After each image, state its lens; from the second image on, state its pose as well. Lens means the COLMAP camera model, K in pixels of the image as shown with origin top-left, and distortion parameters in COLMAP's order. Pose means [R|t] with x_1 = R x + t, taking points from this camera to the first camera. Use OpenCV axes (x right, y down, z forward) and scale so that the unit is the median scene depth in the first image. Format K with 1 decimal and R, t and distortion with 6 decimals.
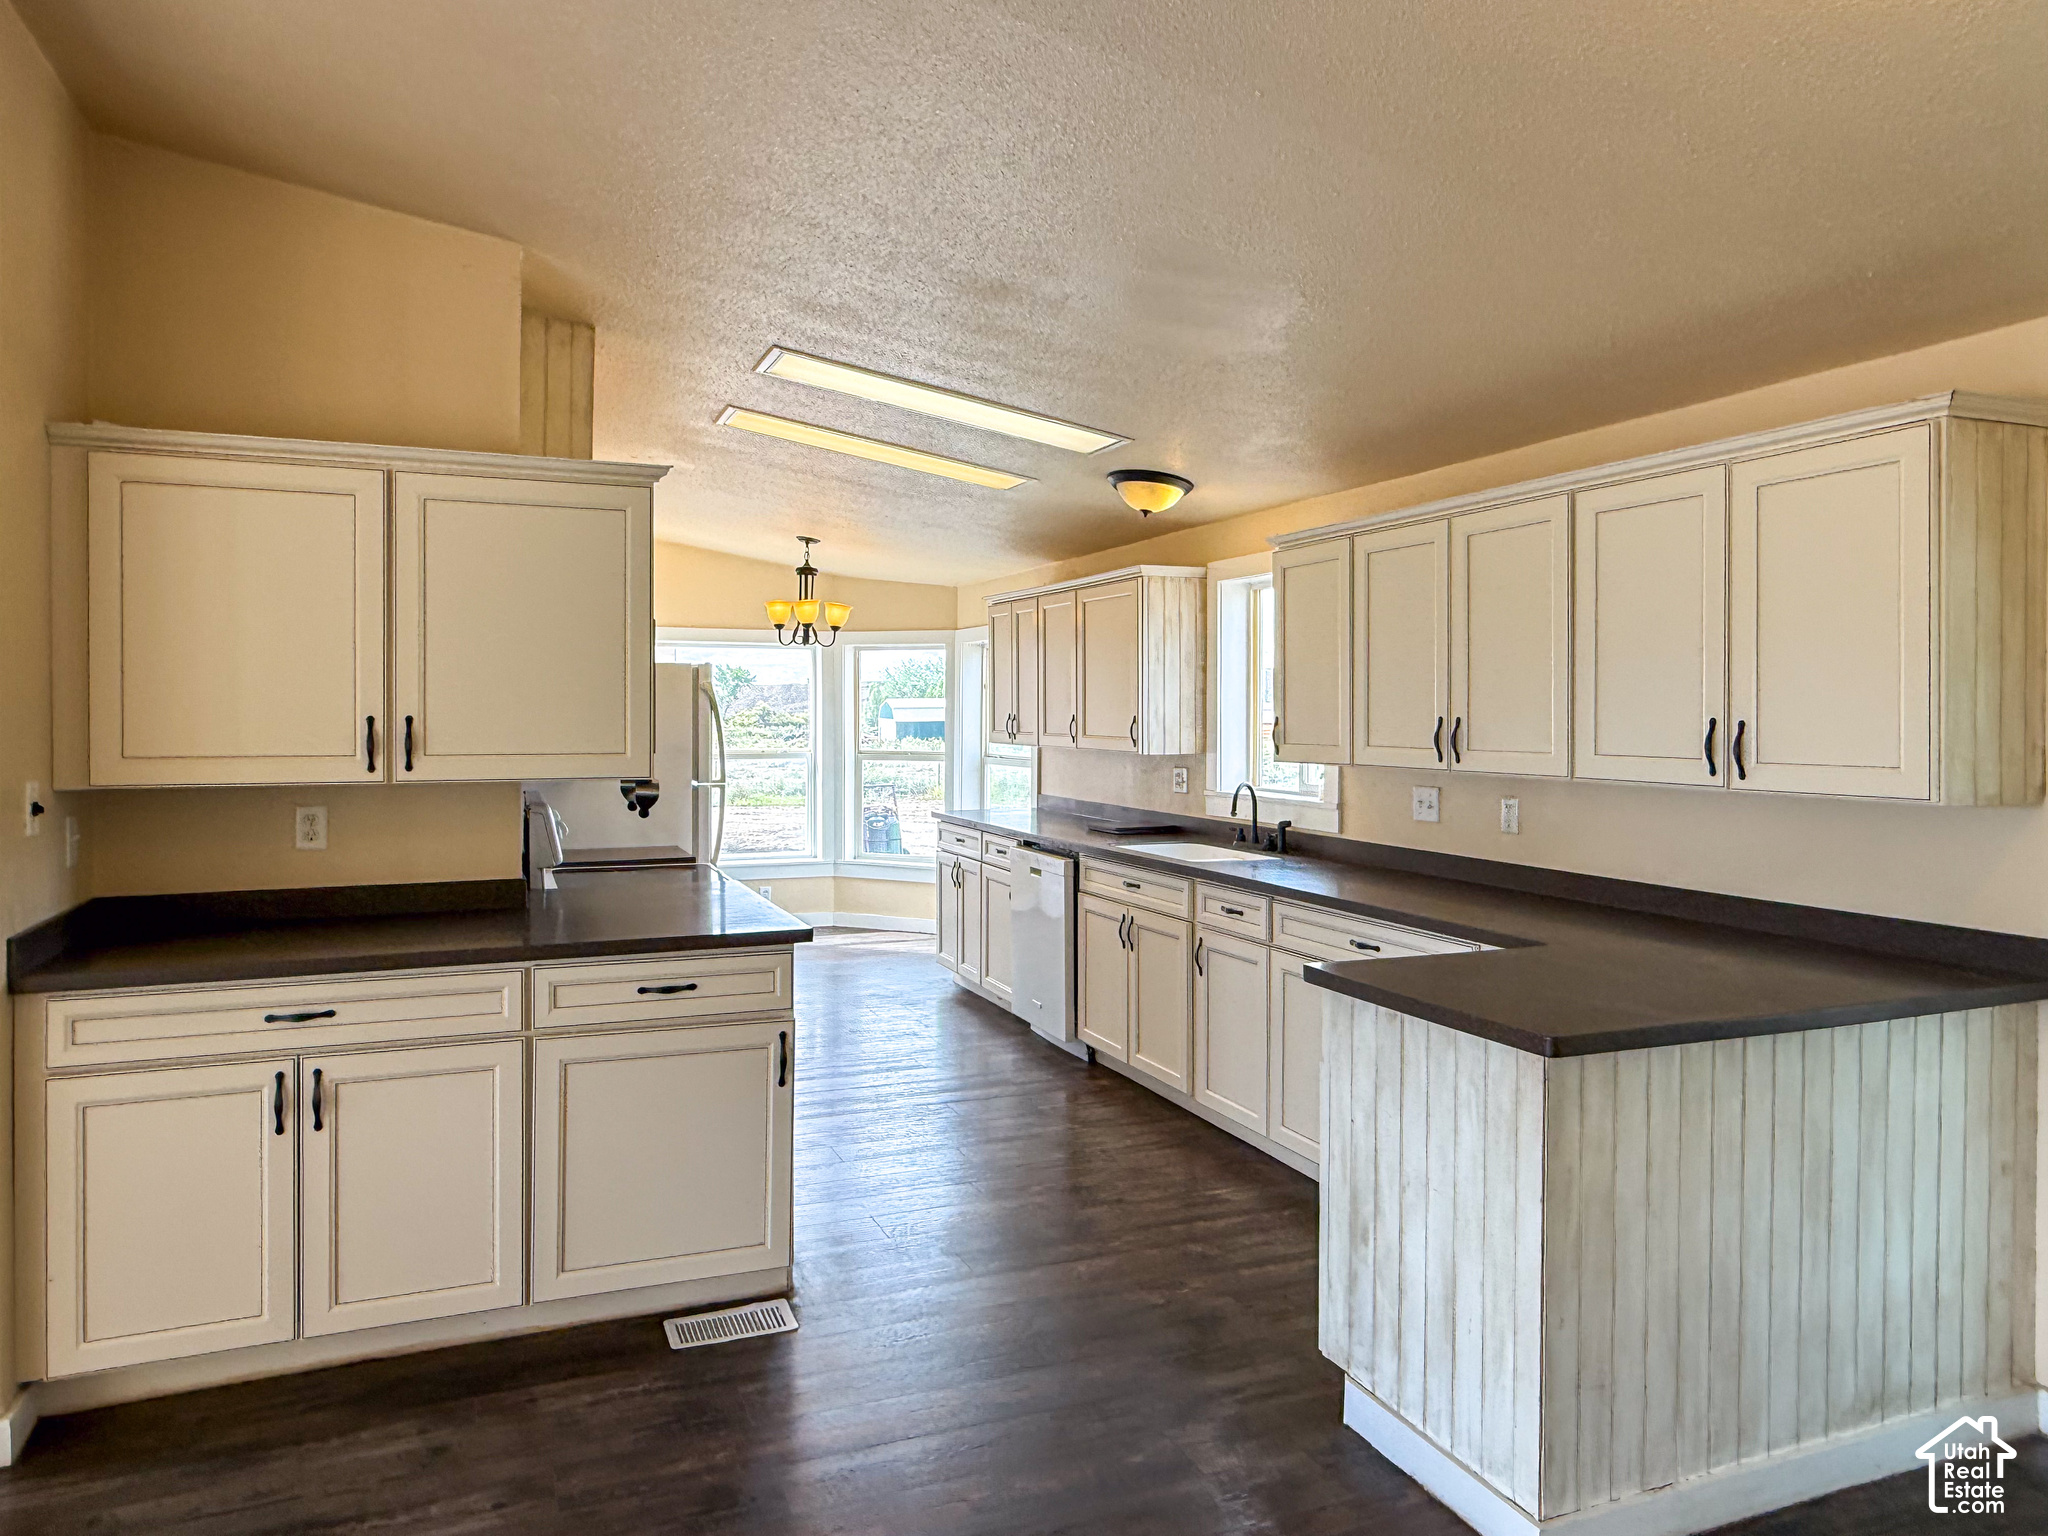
lens RADIAL K [[1345.0, 0, 1024.0], [0, 1345.0, 768.0], [0, 0, 1]] dist [-0.003360, -0.000610]
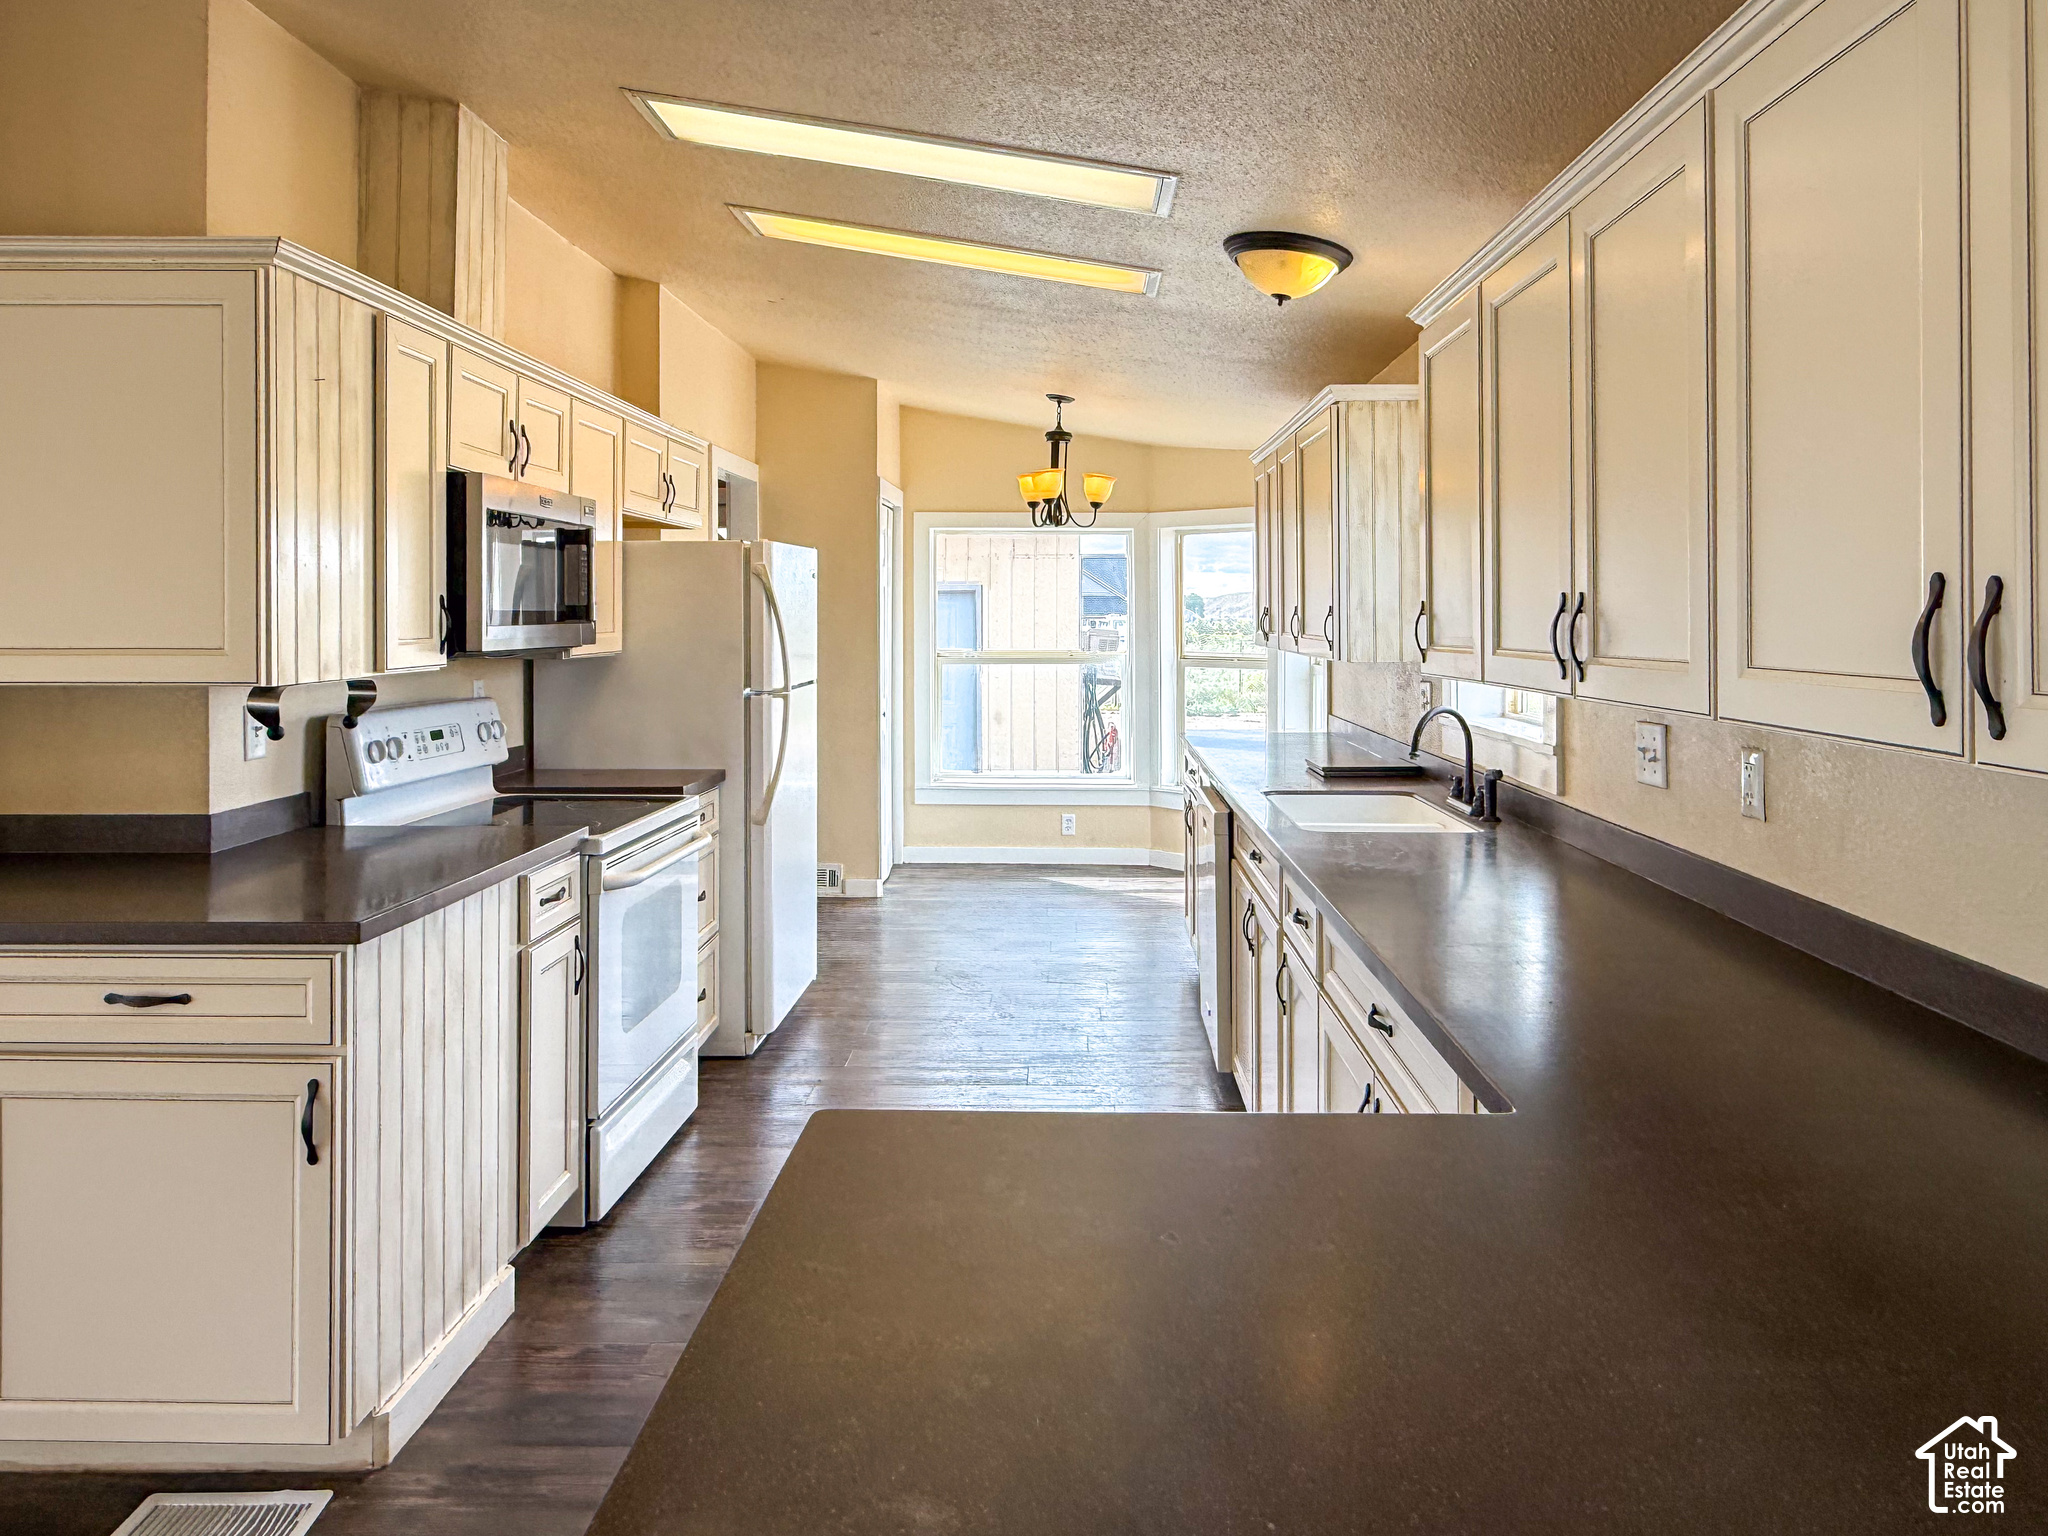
lens RADIAL K [[1421.9, 0, 1024.5], [0, 1421.9, 643.7], [0, 0, 1]] dist [-0.002558, -0.000797]
pose [[0.924387, 0.006100, -0.381407, 0.228002], [-0.014627, 0.999704, -0.019461, -0.003006], [0.381176, 0.023568, 0.924202, 0.284539]]
